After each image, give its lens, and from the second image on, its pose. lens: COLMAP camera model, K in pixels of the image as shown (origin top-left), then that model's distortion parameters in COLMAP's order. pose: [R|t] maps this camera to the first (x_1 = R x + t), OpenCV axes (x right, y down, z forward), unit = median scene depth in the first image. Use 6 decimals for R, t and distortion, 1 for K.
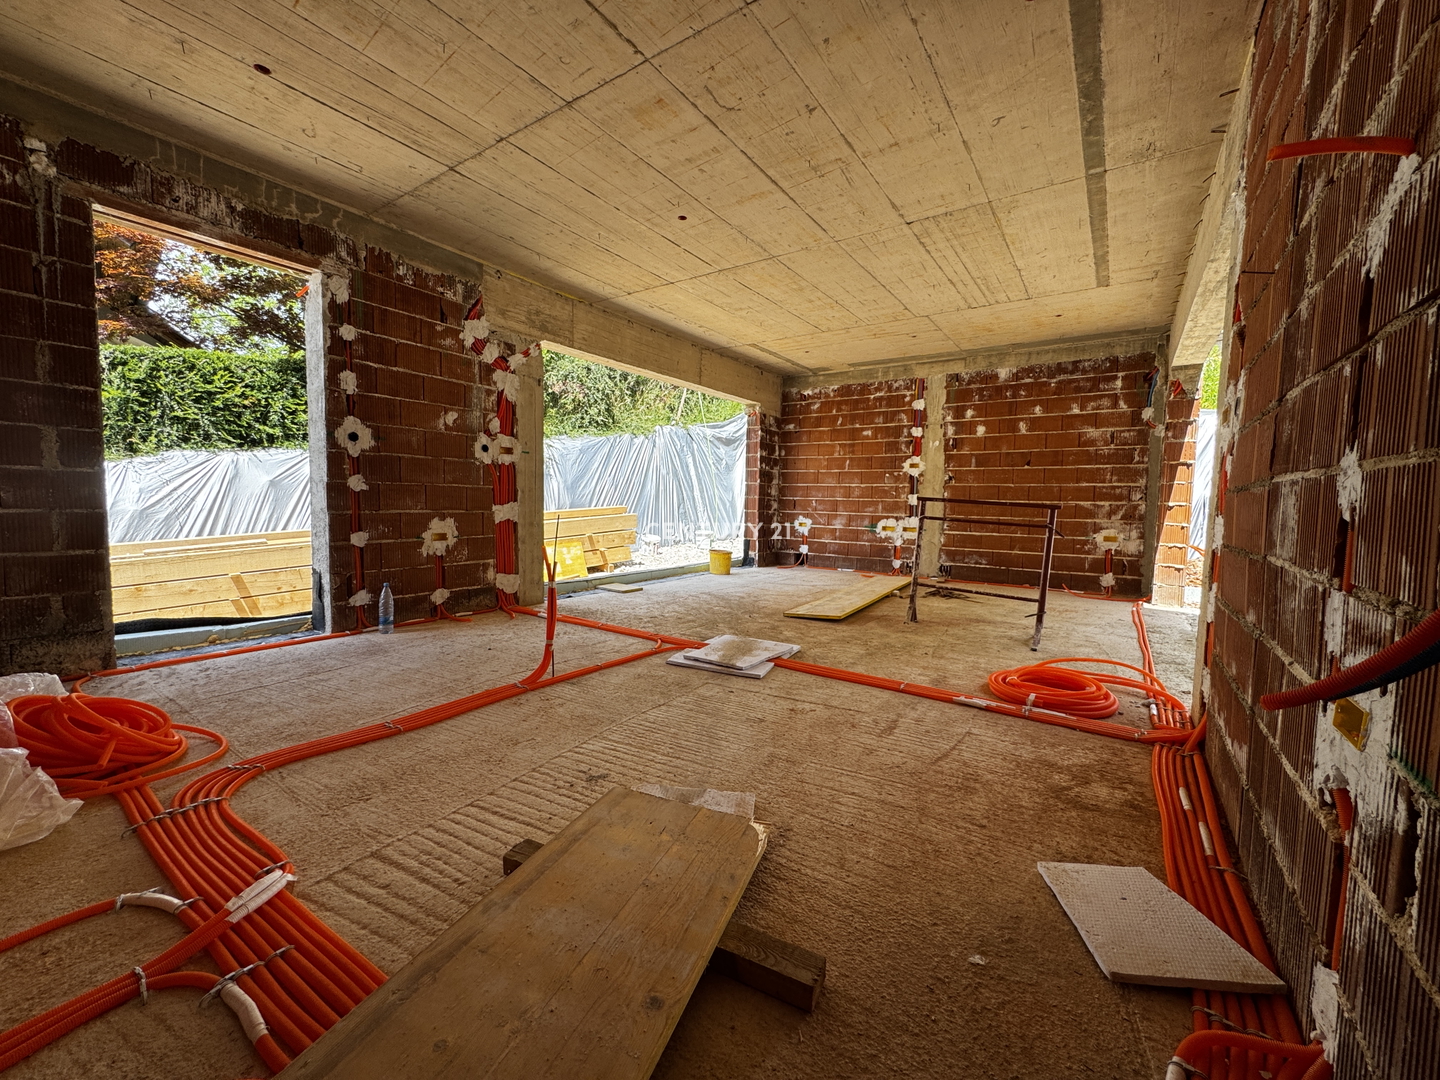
lens RADIAL K [[576.6, 0, 719.1], [0, 576.6, 540.7], [0, 0, 1]] dist [-0.002629, -0.000082]
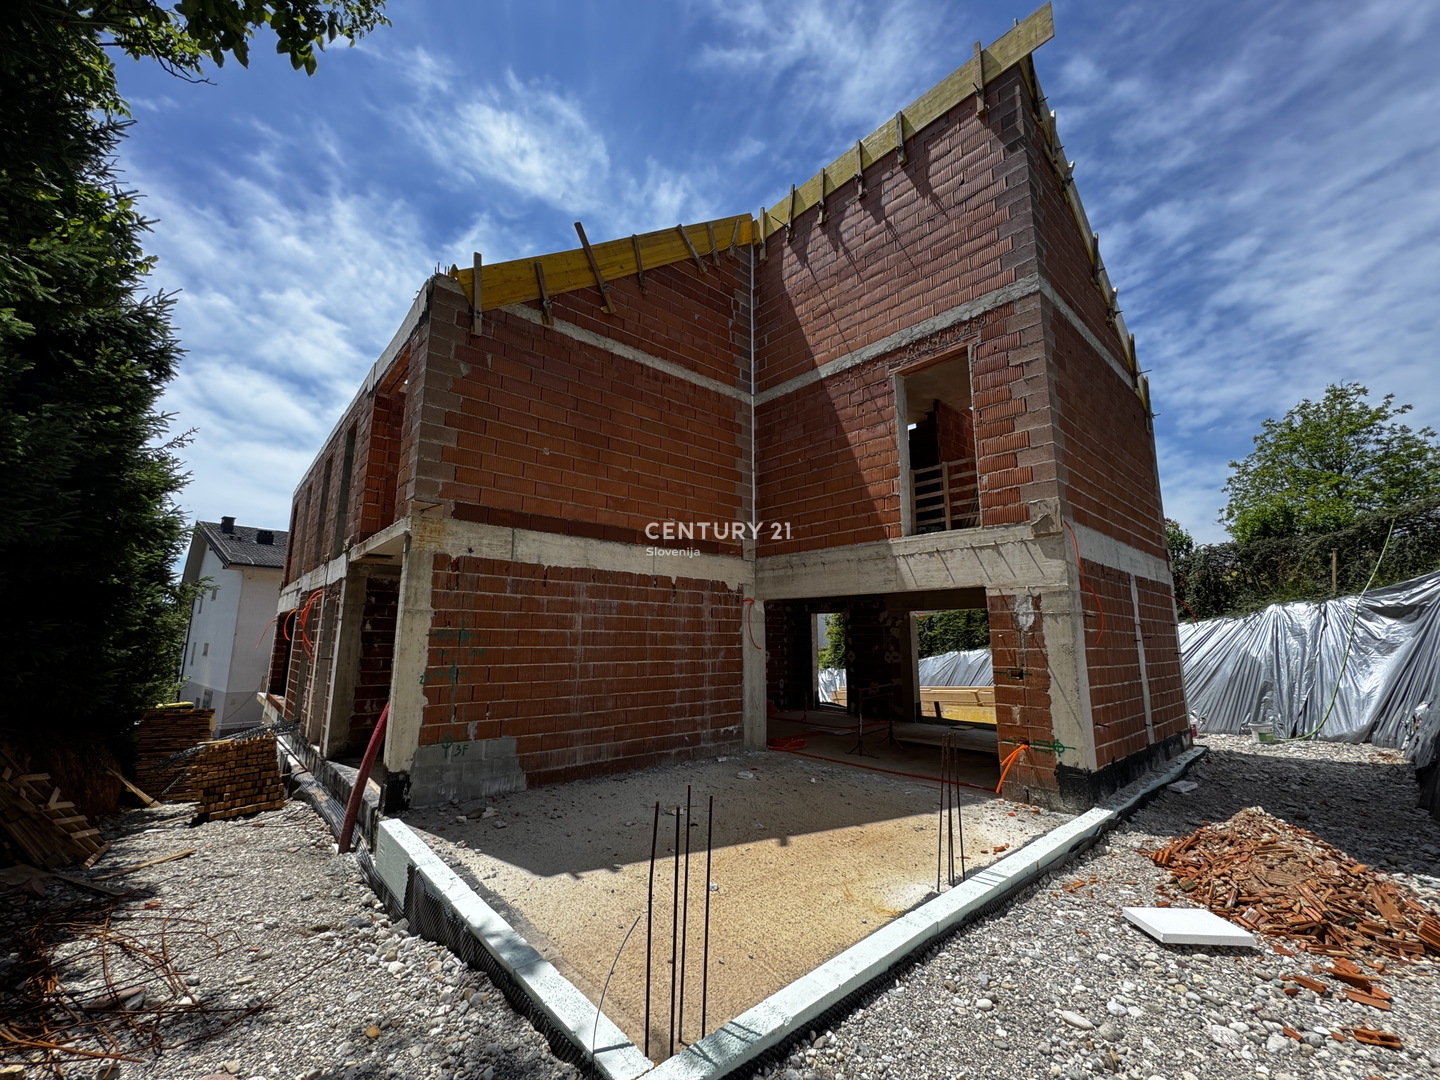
lens RADIAL K [[576.6, 0, 718.7], [0, 576.6, 541.5], [0, 0, 1]] dist [-0.002629, -0.000082]
pose [[-0.231871, -0.185040, -0.954985, 1.793228], [-0.079732, 0.982053, -0.170926, -0.120445], [0.969473, 0.036510, -0.242463, 0.619455]]
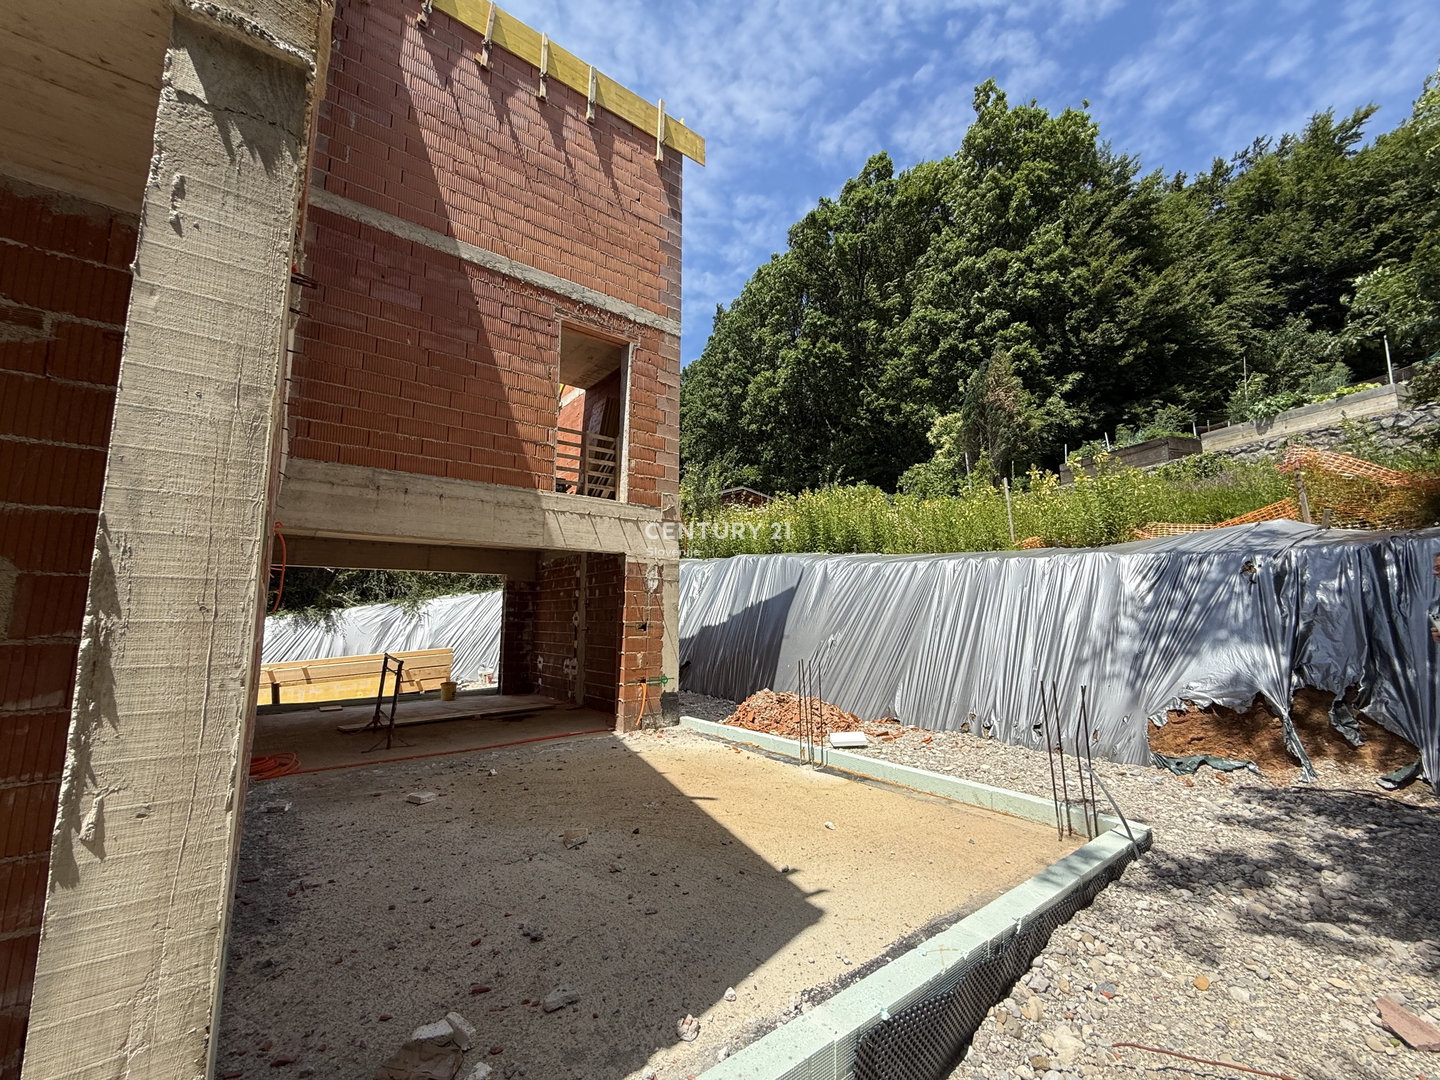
lens RADIAL K [[573.5, 0, 718.2], [0, 573.5, 539.7], [0, 0, 1]] dist [-0.001756, 0.000120]
pose [[0.955421, -0.063263, -0.288389, 1.220557], [0.002495, 0.978469, -0.206380, -0.039575], [0.295236, 0.196461, 0.935008, -0.211876]]
